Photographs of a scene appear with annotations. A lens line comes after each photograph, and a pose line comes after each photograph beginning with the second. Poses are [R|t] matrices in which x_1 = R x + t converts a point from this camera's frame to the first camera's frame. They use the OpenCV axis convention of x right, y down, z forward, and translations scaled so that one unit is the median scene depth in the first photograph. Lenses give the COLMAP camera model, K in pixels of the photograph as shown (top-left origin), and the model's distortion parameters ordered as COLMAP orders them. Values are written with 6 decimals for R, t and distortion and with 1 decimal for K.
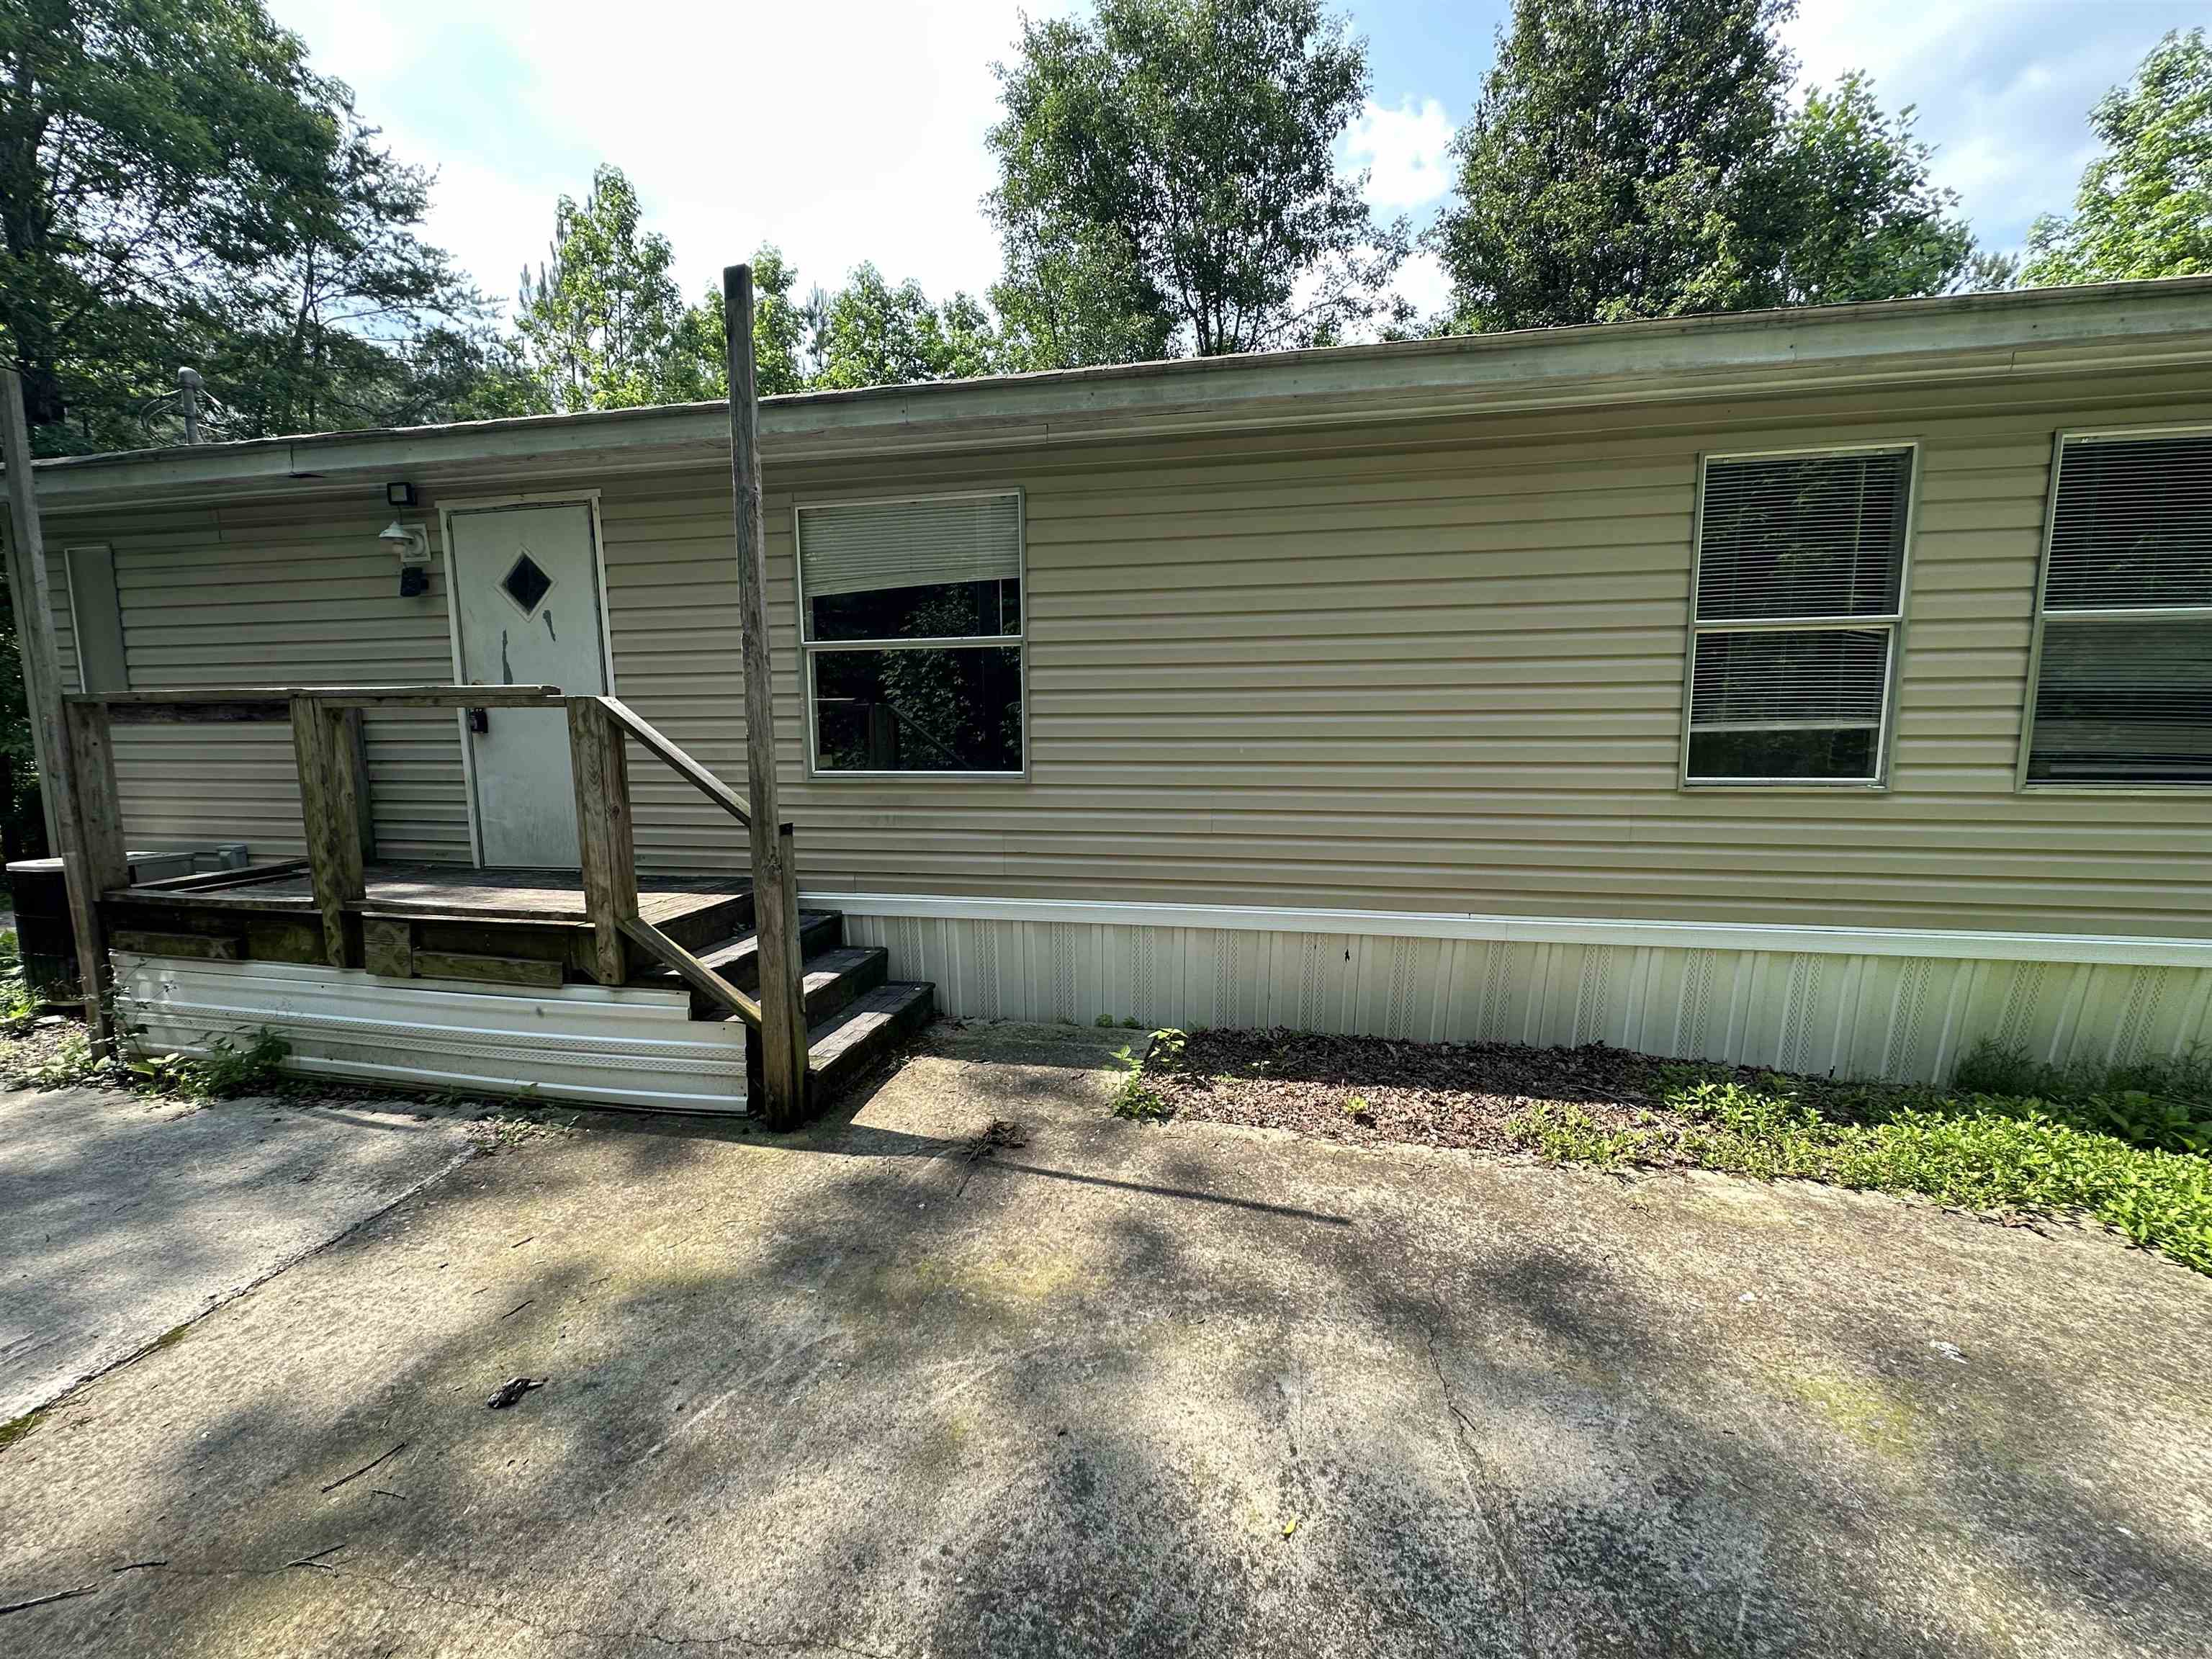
lens RADIAL K [[887.2, 0, 1110.1], [0, 887.2, 824.3], [0, 0, 1]] dist [-0.002007, 0.000404]
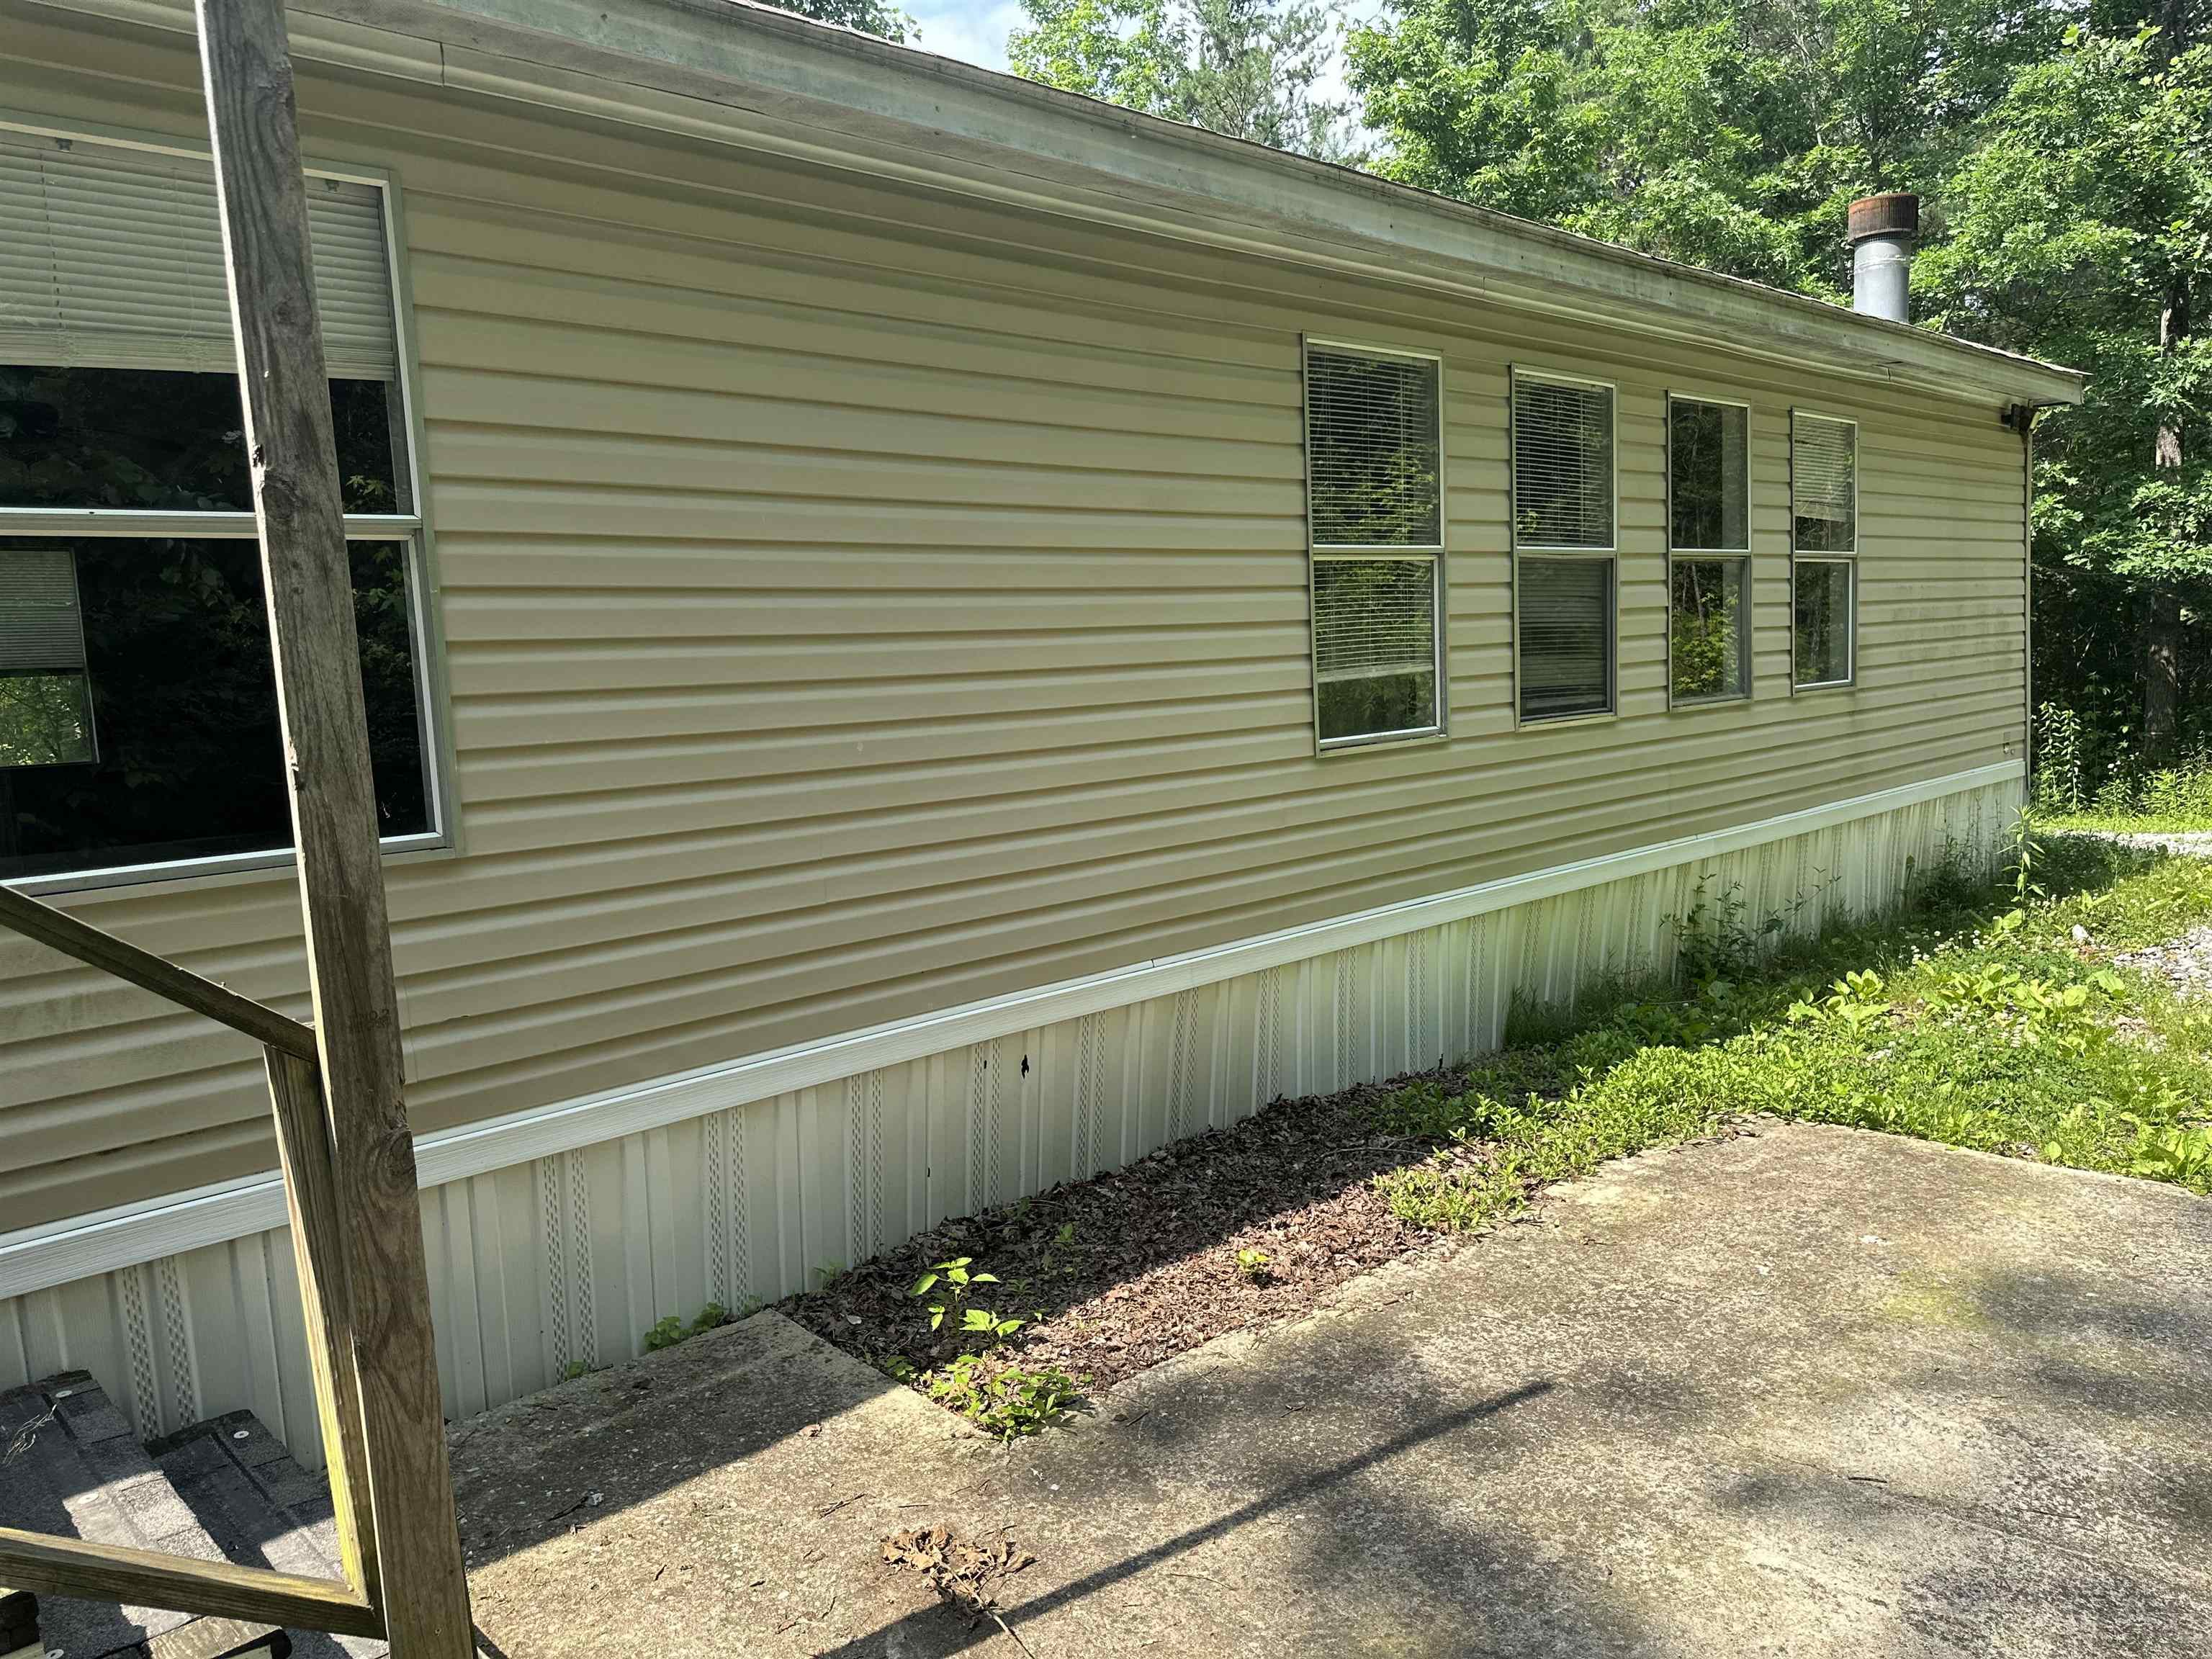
lens RADIAL K [[1581.7, 0, 1109.4], [0, 1581.7, 840.1], [0, 0, 1]] dist [0.036470, -0.007297]
pose [[0.574375, -0.117983, 0.810045, -0.643363], [0.130052, 0.990143, 0.051999, -0.064384], [-0.808195, 0.075482, 0.584057, 0.340676]]
